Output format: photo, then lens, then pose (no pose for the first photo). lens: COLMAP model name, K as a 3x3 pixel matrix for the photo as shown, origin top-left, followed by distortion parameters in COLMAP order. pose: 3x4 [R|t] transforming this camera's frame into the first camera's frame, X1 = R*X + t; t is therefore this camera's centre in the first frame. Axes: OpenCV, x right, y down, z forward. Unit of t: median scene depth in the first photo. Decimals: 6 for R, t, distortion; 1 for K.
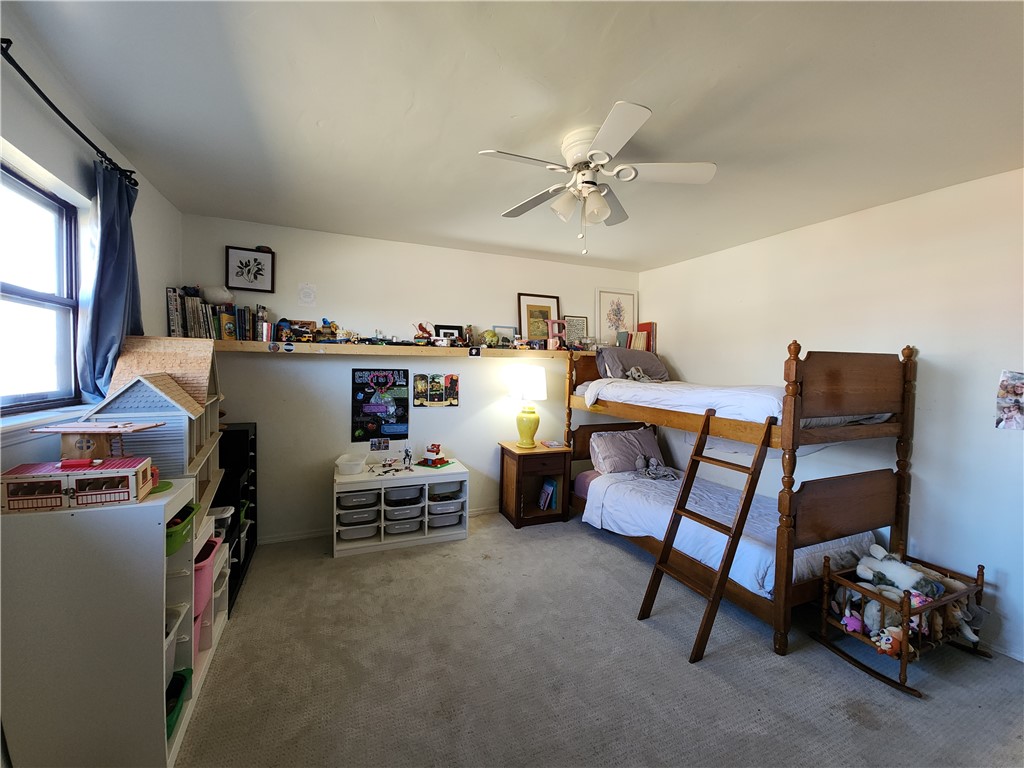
lens RADIAL K [[413.0, 0, 512.7], [0, 413.0, 380.0], [0, 0, 1]] dist [0.000177, -0.004775]
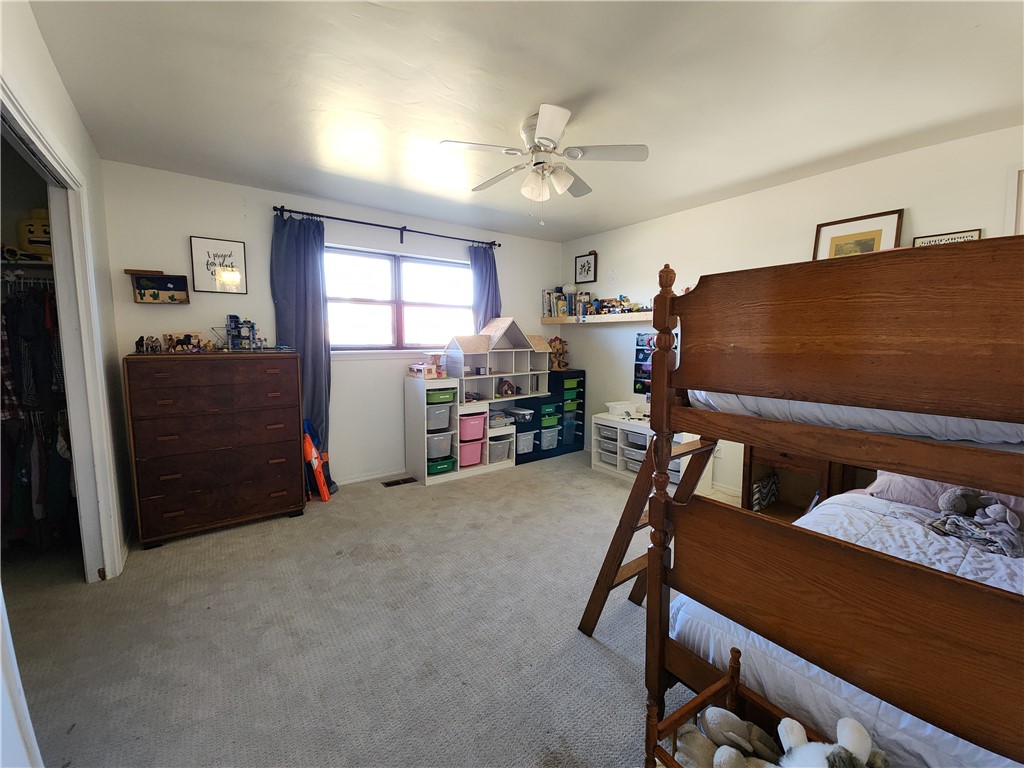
lens RADIAL K [[413.0, 0, 511.4], [0, 413.0, 380.4], [0, 0, 1]] dist [0.000177, -0.004775]
pose [[0.206472, 0.087304, -0.974550, 0.831687], [-0.029905, 0.996109, 0.082900, 0.023924], [0.977995, 0.012027, 0.208280, 0.425827]]
